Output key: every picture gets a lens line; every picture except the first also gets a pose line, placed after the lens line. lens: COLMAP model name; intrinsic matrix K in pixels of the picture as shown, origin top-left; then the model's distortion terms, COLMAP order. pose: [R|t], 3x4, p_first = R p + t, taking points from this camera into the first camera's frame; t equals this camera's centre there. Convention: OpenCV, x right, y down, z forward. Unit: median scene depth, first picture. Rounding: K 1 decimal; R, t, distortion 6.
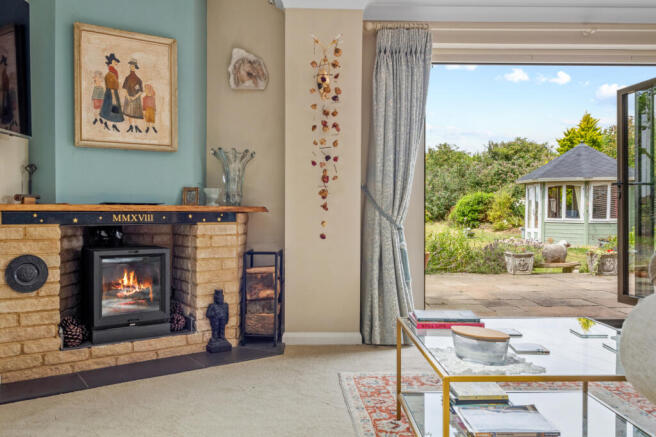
lens RADIAL K [[515.0, 0, 326.7], [0, 515.0, 215.7], [0, 0, 1]] dist [0.013213, 0.004327]
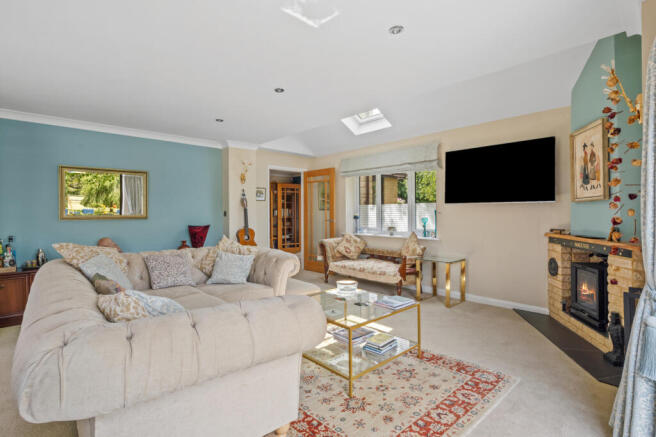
lens RADIAL K [[303.0, 0, 328.4], [0, 303.0, 215.6], [0, 0, 1]] dist [0.000085, 0.000003]
pose [[-0.716194, 0.010043, -0.697829, 0.821702], [0.000615, 0.999905, 0.013759, -0.099508], [0.697901, 0.009425, -0.716132, 1.118671]]
